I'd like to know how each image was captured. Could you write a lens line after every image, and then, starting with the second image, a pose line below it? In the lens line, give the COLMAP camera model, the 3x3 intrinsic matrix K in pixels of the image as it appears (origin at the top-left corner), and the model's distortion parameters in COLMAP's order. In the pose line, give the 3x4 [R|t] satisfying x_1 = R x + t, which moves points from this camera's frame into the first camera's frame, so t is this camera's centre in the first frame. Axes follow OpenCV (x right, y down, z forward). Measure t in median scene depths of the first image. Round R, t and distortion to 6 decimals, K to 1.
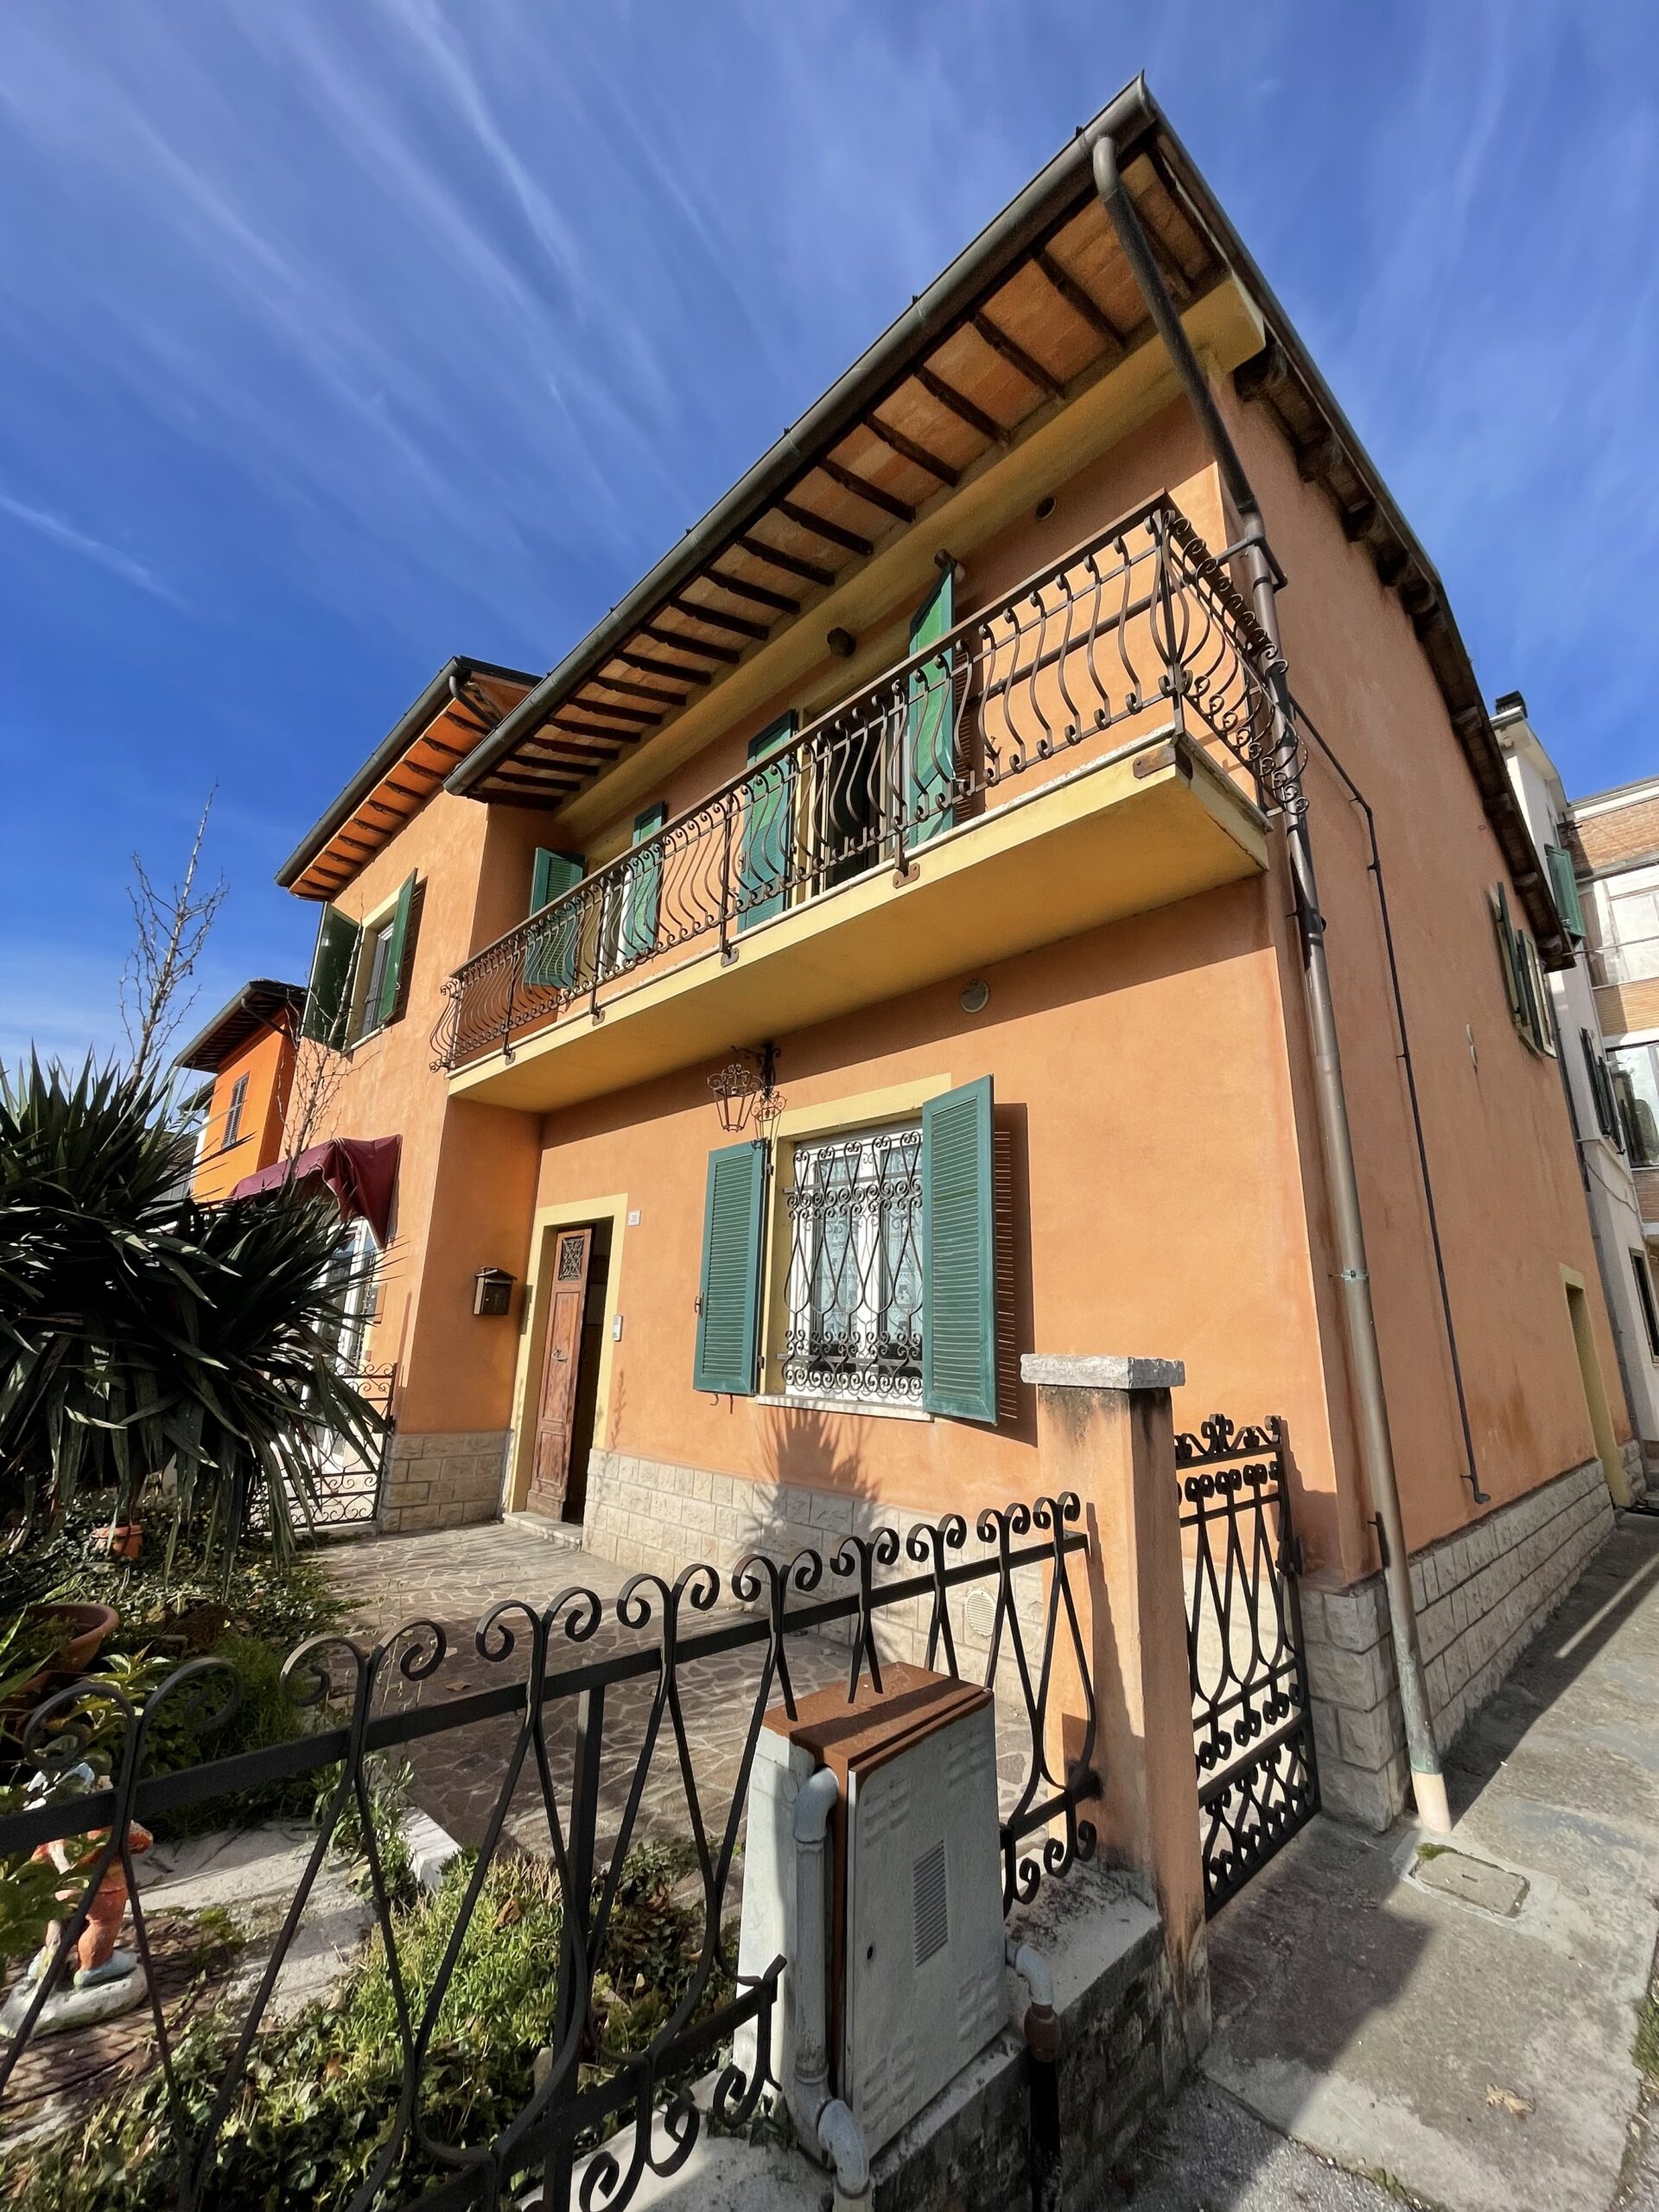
lens RADIAL K [[881.3, 0, 836.6], [0, 881.3, 1095.3], [0, 0, 1]] dist [-0.006532, -0.001141]
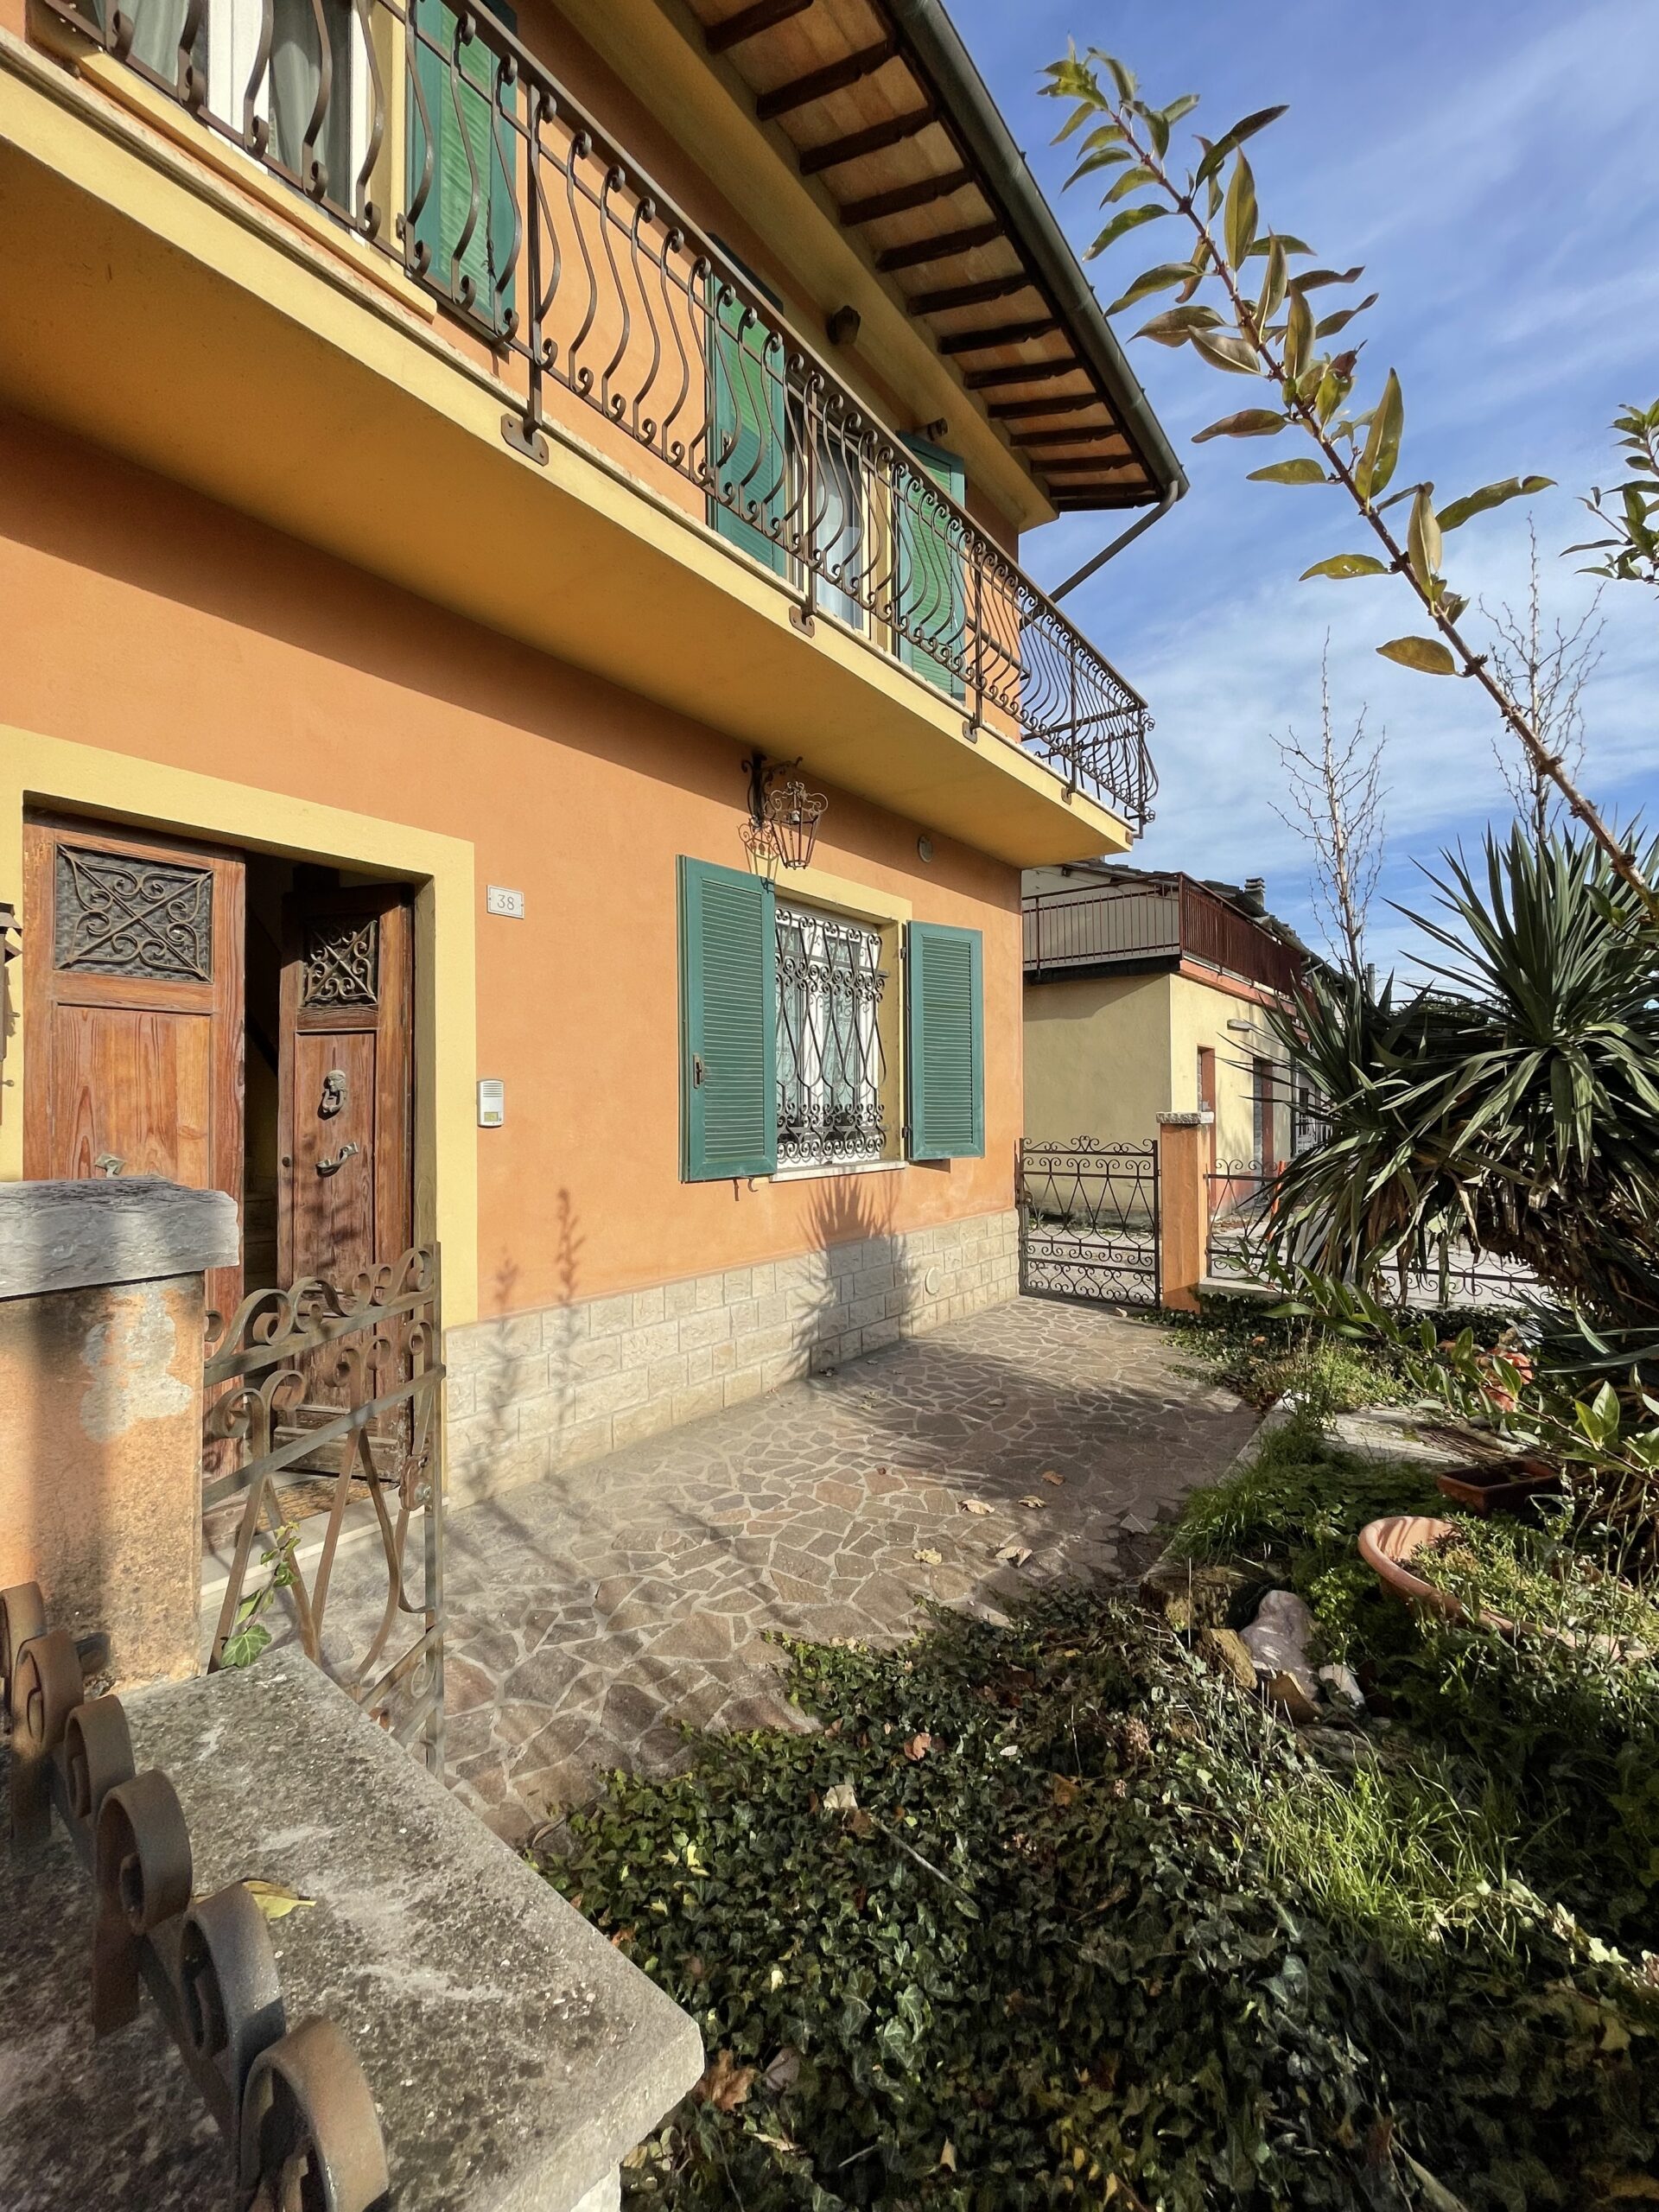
lens RADIAL K [[881.3, 0, 832.2], [0, 881.3, 1107.6], [0, 0, 1]] dist [-0.006532, -0.001141]
pose [[-0.136459, -0.042191, 0.989747, -1.016509], [-0.284064, 0.958804, 0.001707, 0.260136], [-0.949045, -0.280919, -0.142822, 1.106597]]
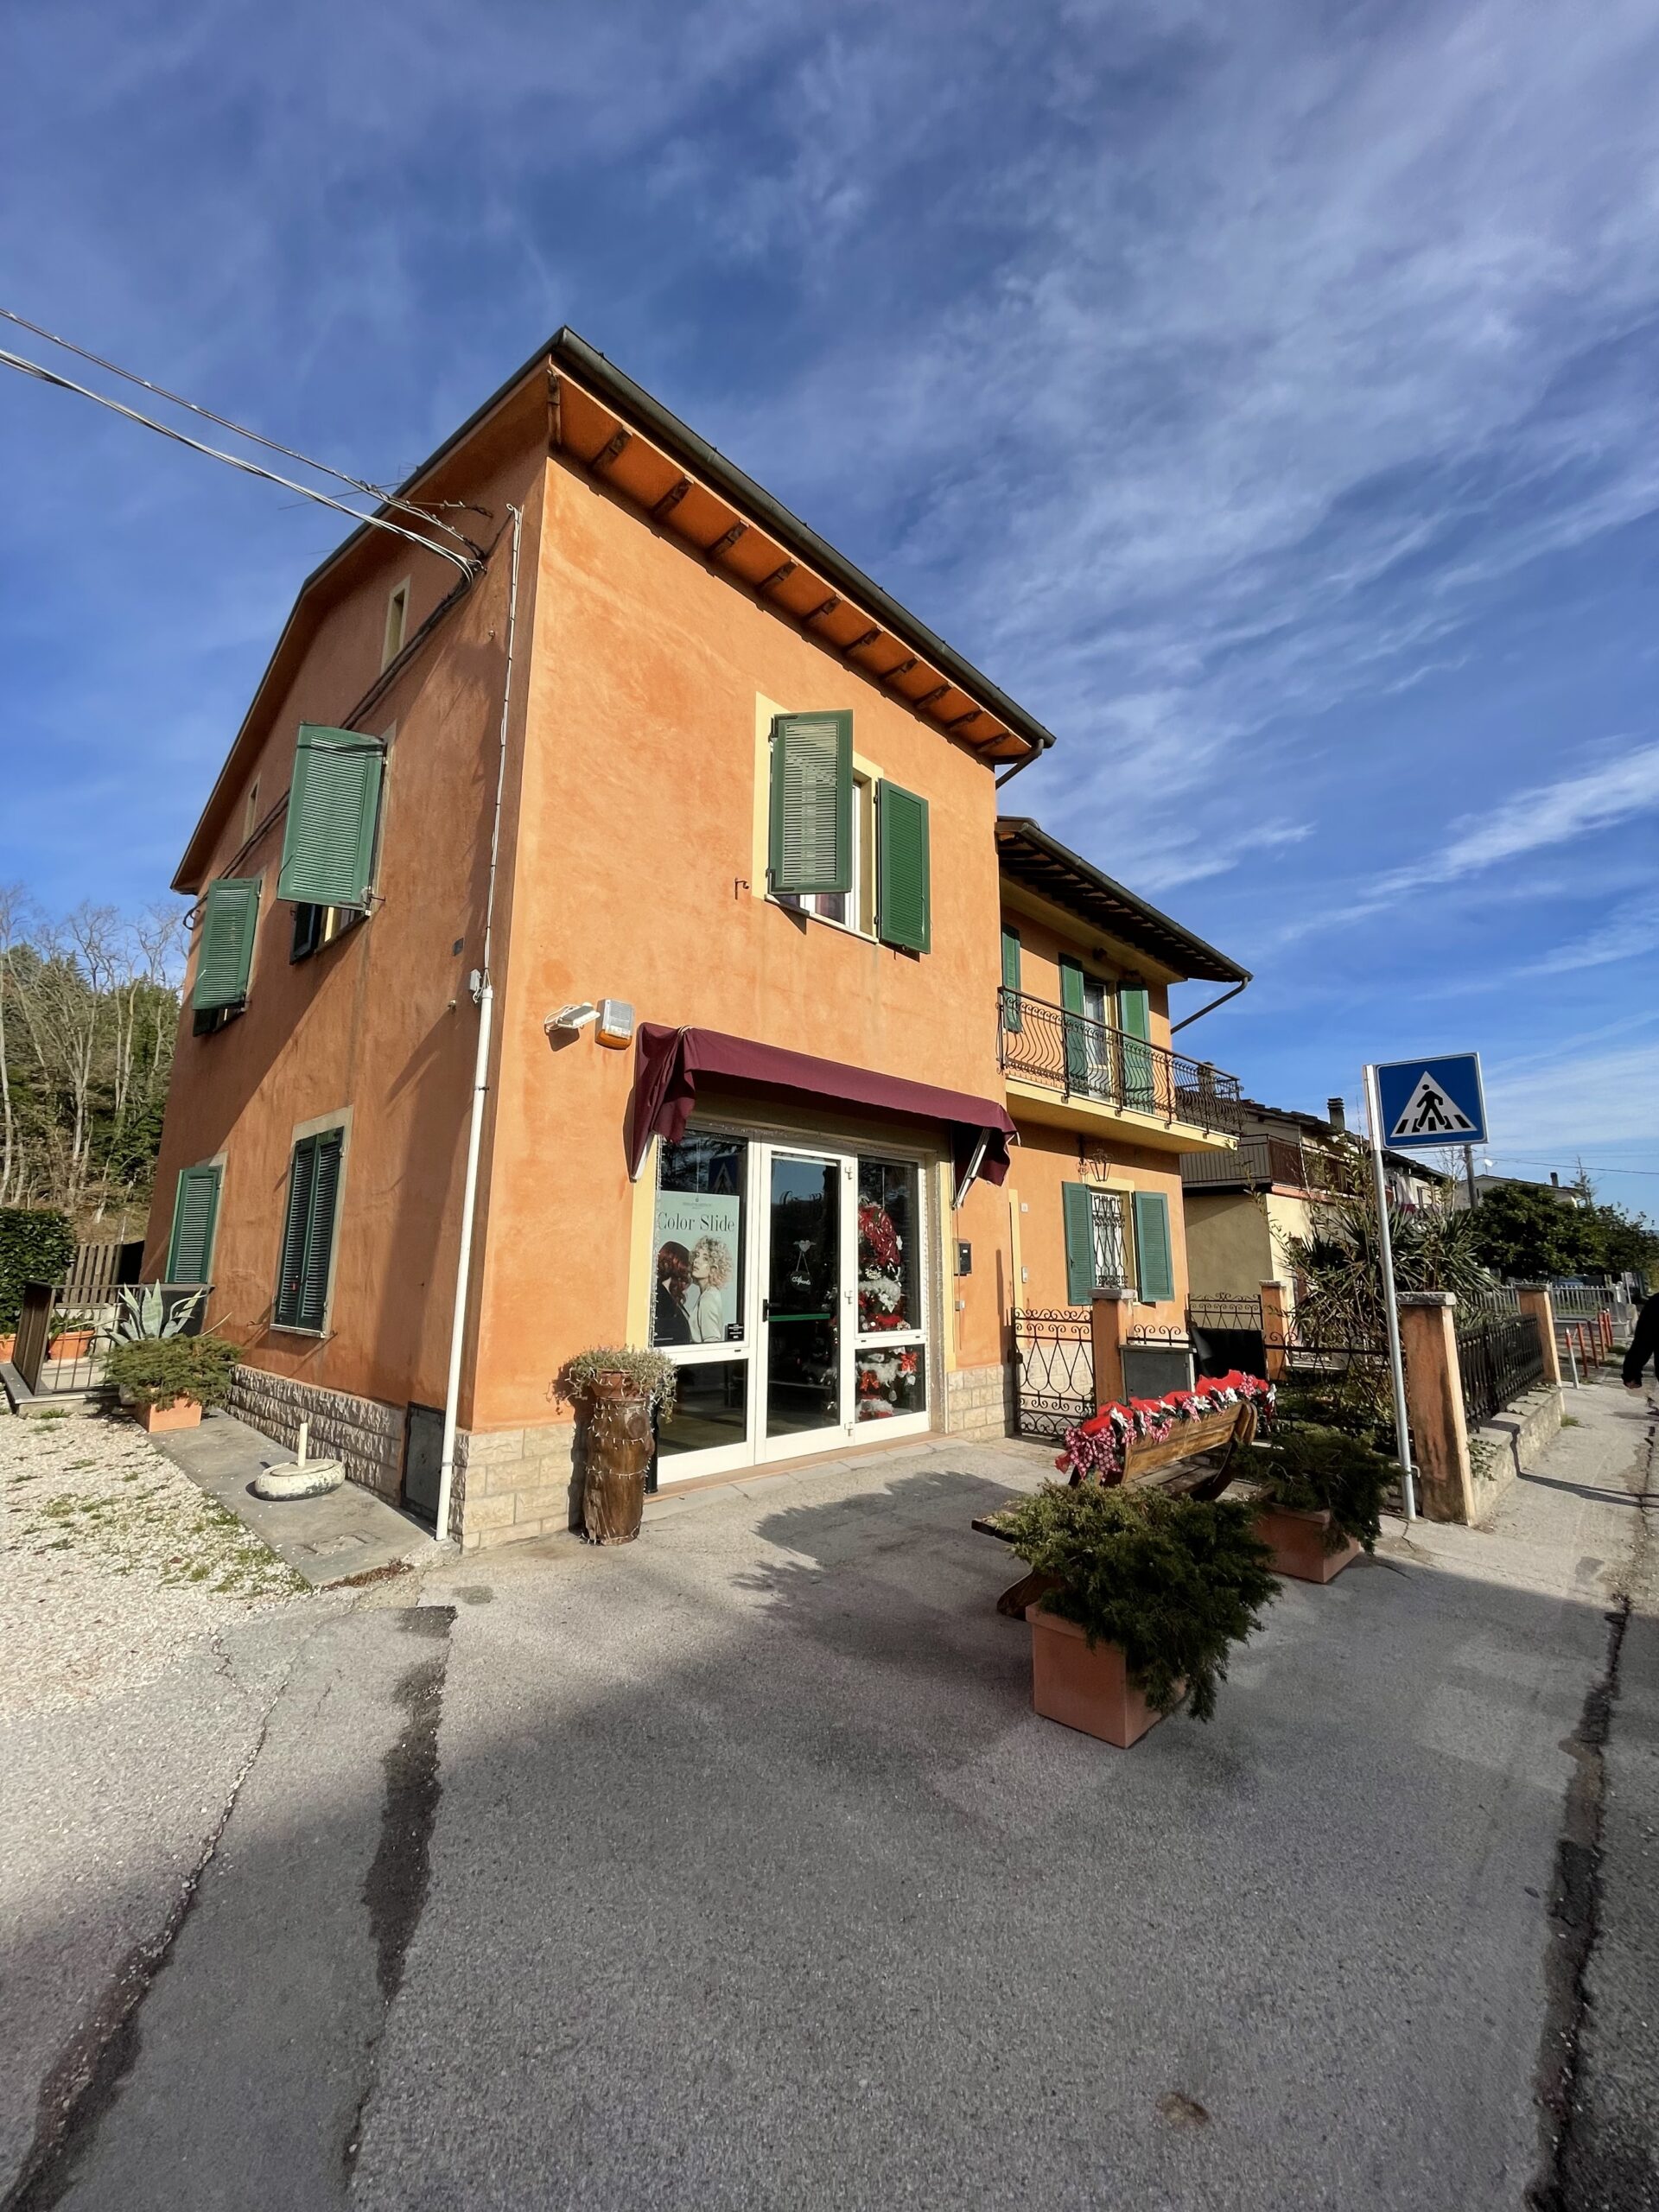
lens RADIAL K [[881.3, 0, 829.4], [0, 881.3, 1112.4], [0, 0, 1]] dist [-0.006532, -0.001141]
pose [[-0.022770, 0.136818, 0.990334, -2.386940], [-0.291977, 0.946494, -0.137475, 0.388803], [-0.956154, -0.292285, 0.018397, 1.765783]]
